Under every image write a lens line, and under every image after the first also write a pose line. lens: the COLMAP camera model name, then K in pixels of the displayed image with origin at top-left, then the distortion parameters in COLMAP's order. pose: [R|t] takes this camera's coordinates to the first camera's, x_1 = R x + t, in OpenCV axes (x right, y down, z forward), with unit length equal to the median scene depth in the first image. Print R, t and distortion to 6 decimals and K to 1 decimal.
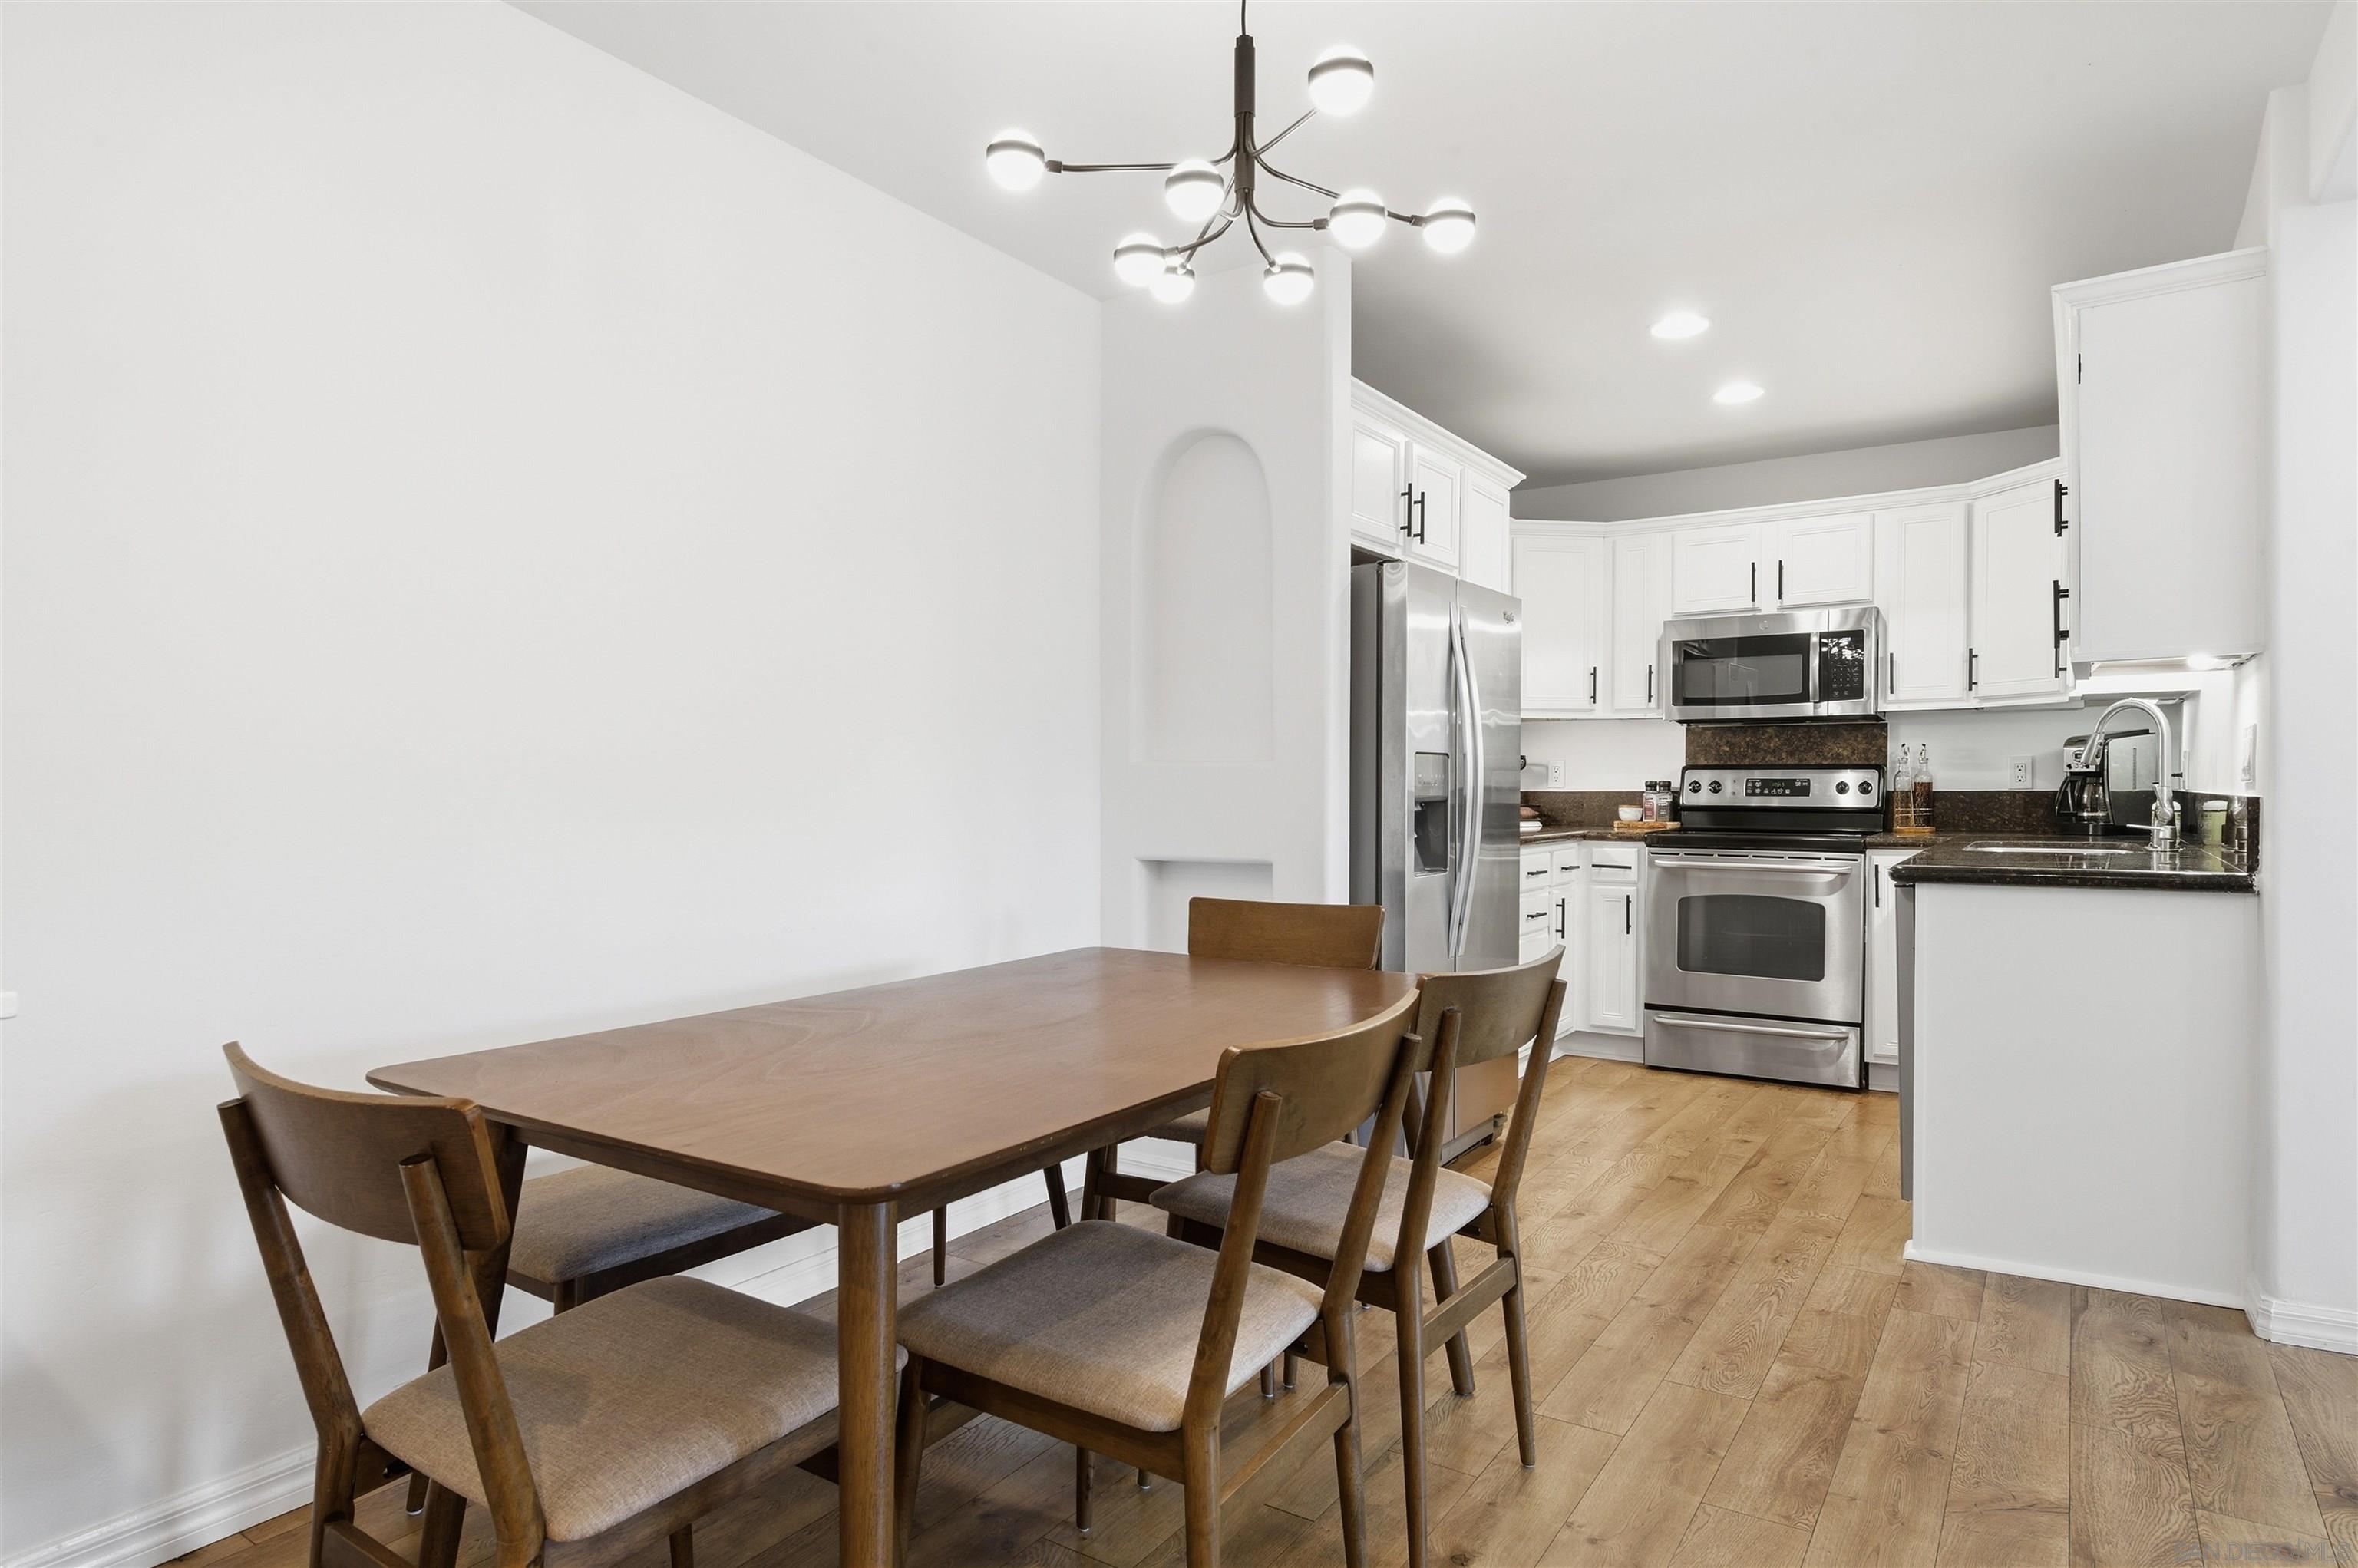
lens RADIAL K [[1337.7, 0, 1184.2], [0, 1337.7, 820.8], [0, 0, 1]] dist [-0.001386, -0.000169]
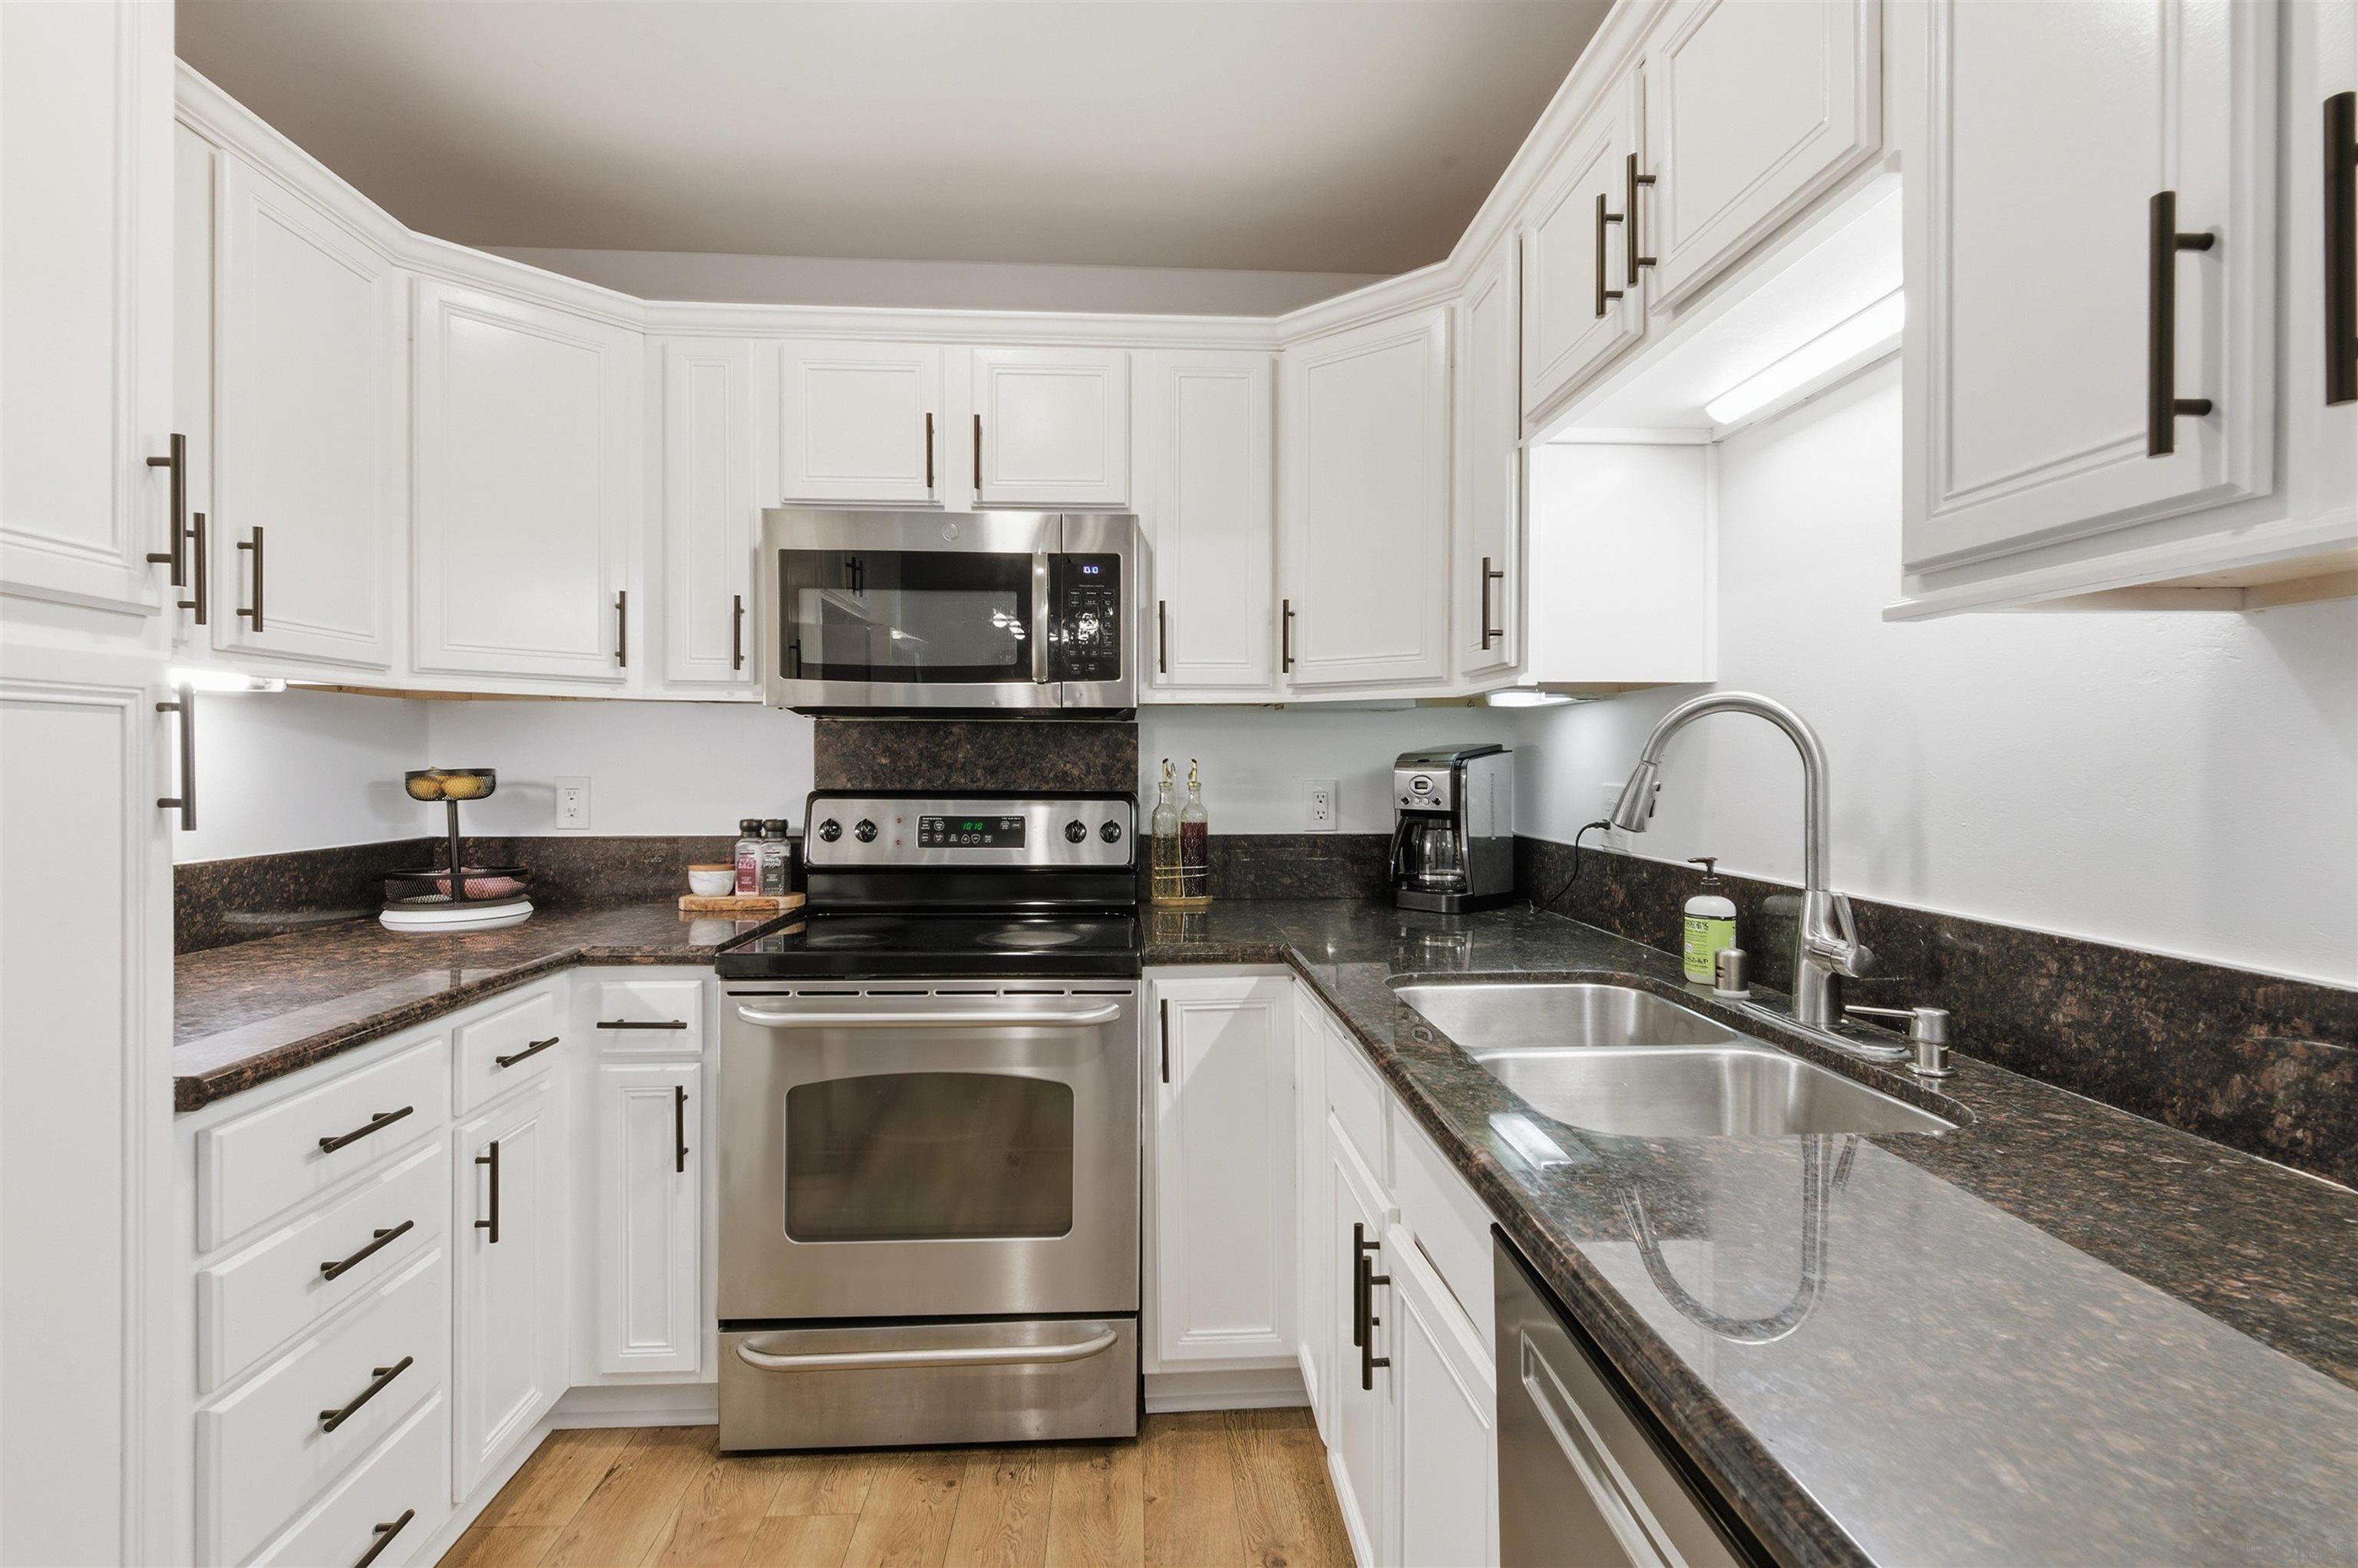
lens RADIAL K [[1141.9, 0, 1179.0], [0, 1141.9, 784.0], [0, 0, 1]] dist [0.000448, -0.000080]
pose [[0.806432, -0.005035, 0.591306, 0.234937], [0.011018, 0.999918, -0.006512, -0.042226], [-0.591224, 0.011766, 0.806421, 0.573434]]
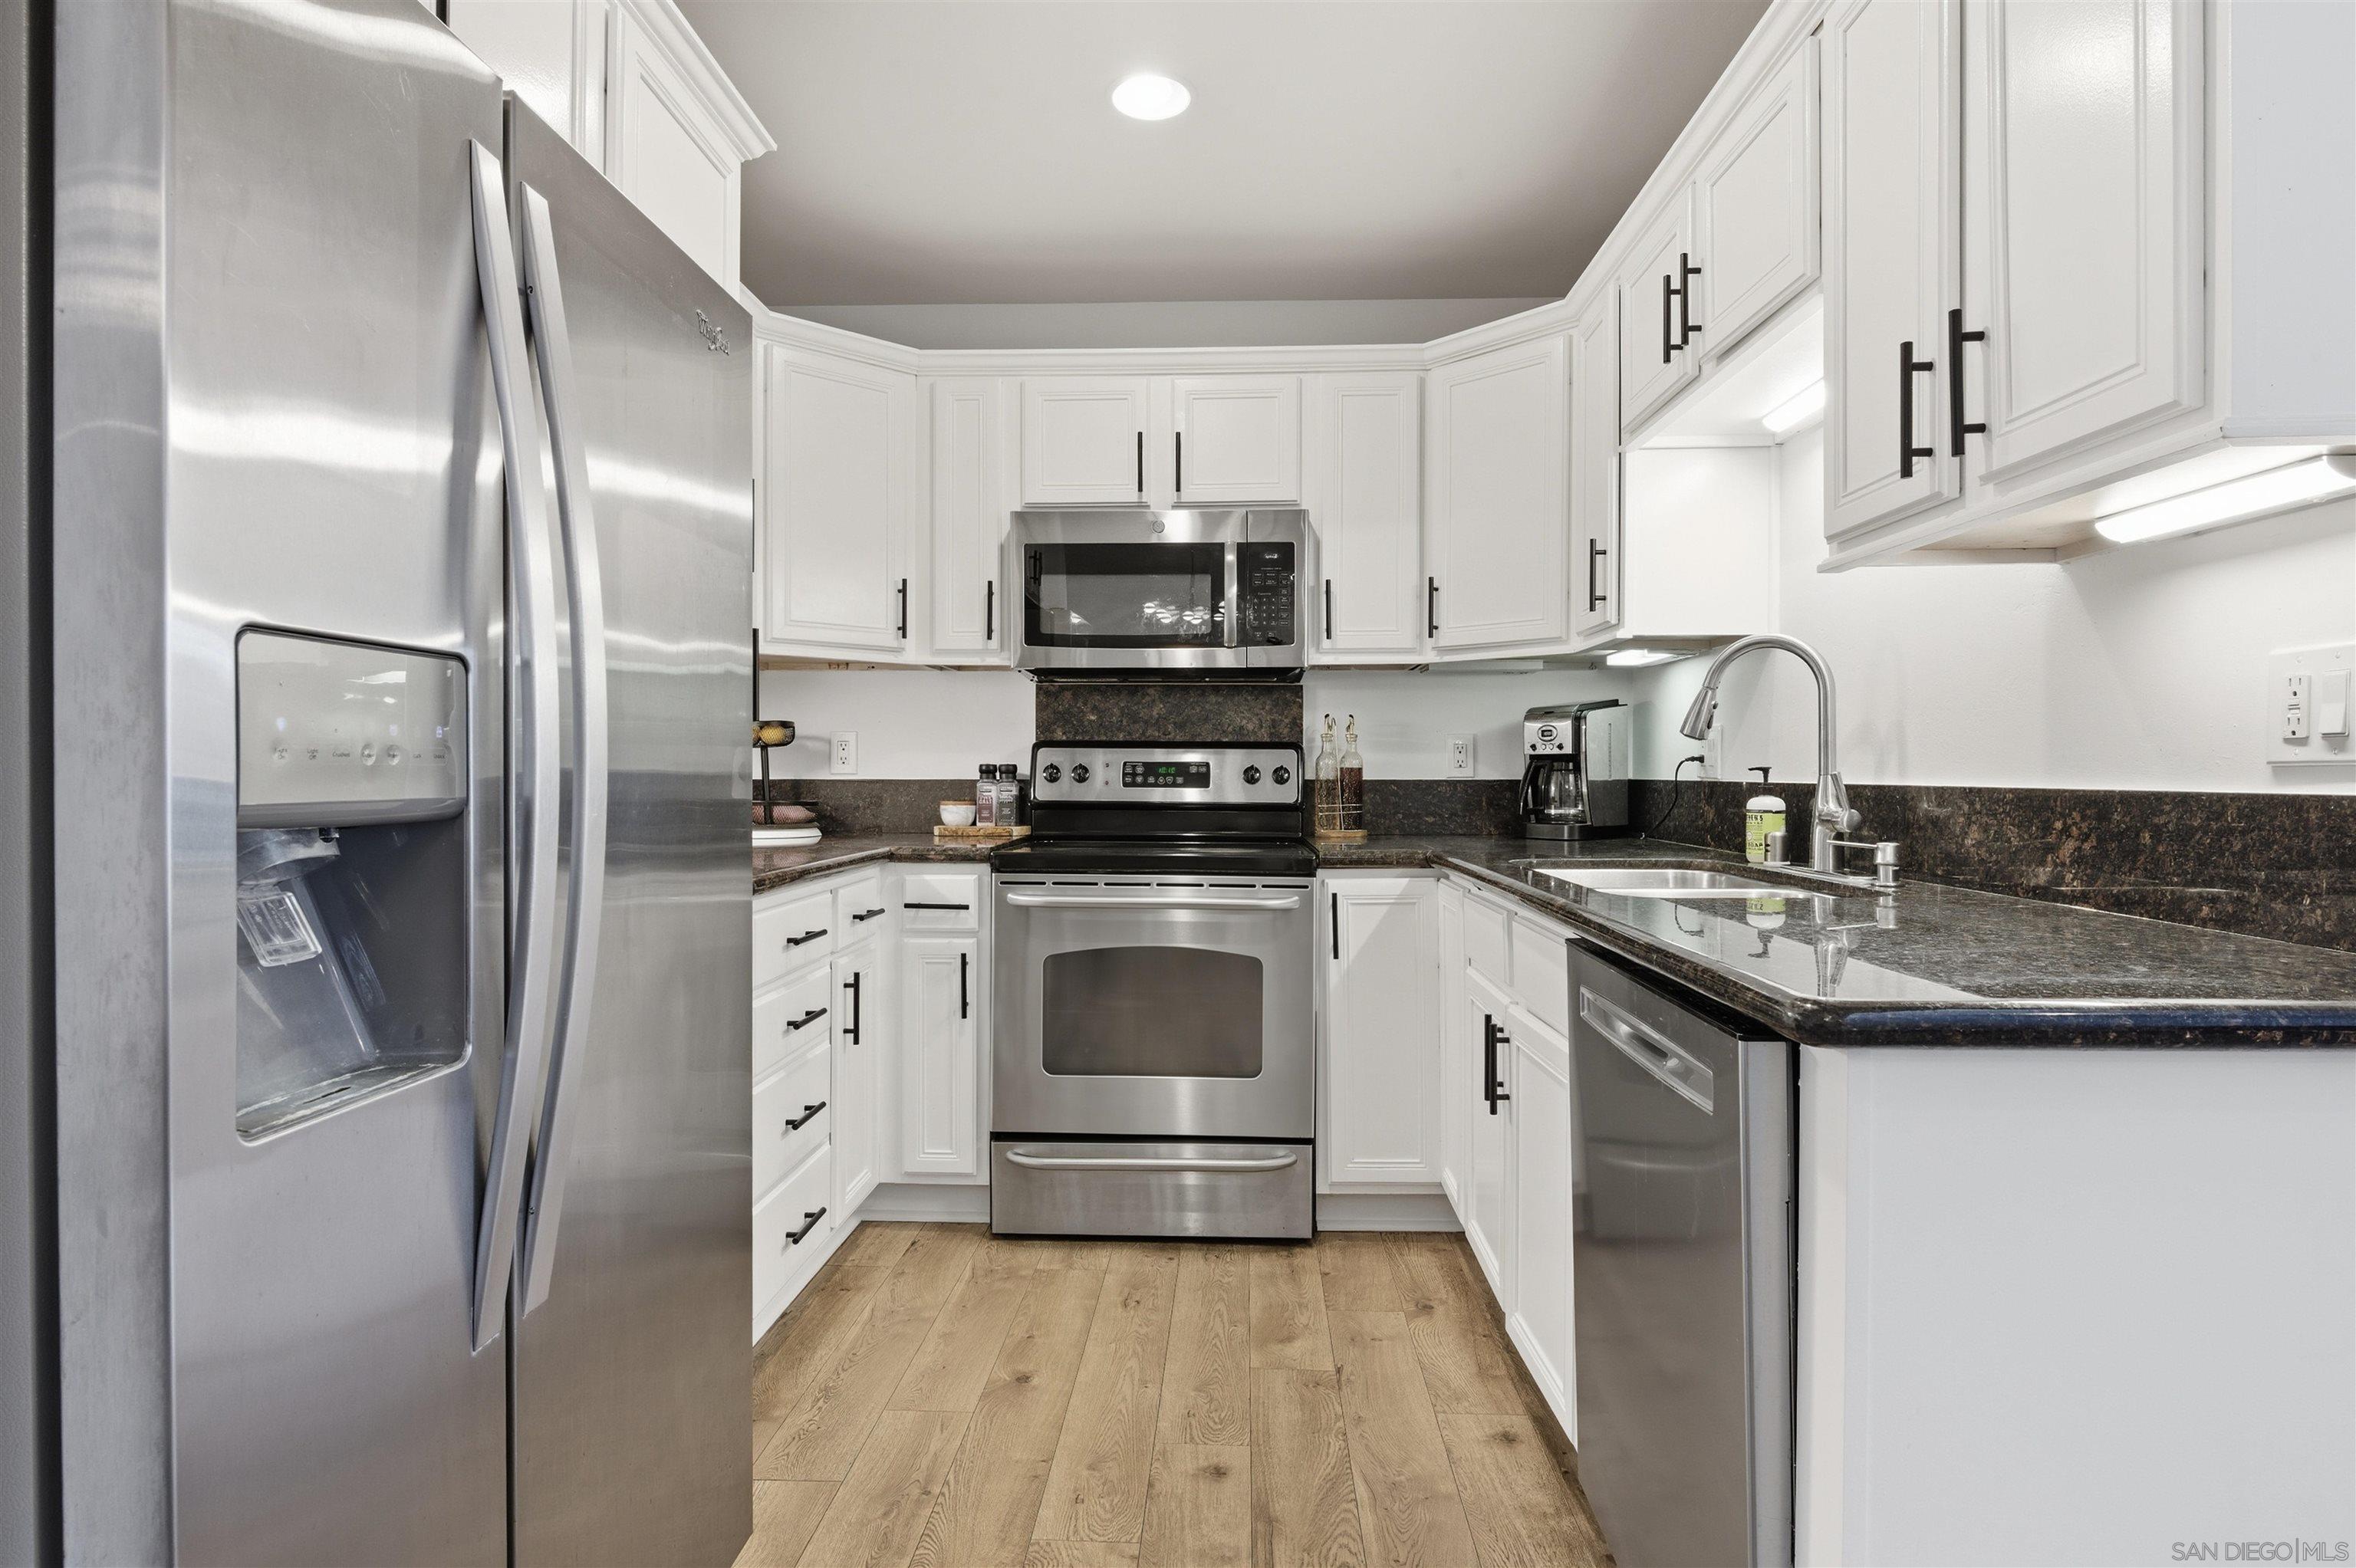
lens RADIAL K [[1234.1, 0, 1178.0], [0, 1234.1, 792.5], [0, 0, 1]] dist [-0.005525, -0.000901]
pose [[0.861499, -0.003988, 0.507744, 0.131623], [0.009585, 0.999919, -0.008408, -0.010753], [-0.507669, 0.012110, 0.861467, 0.465611]]
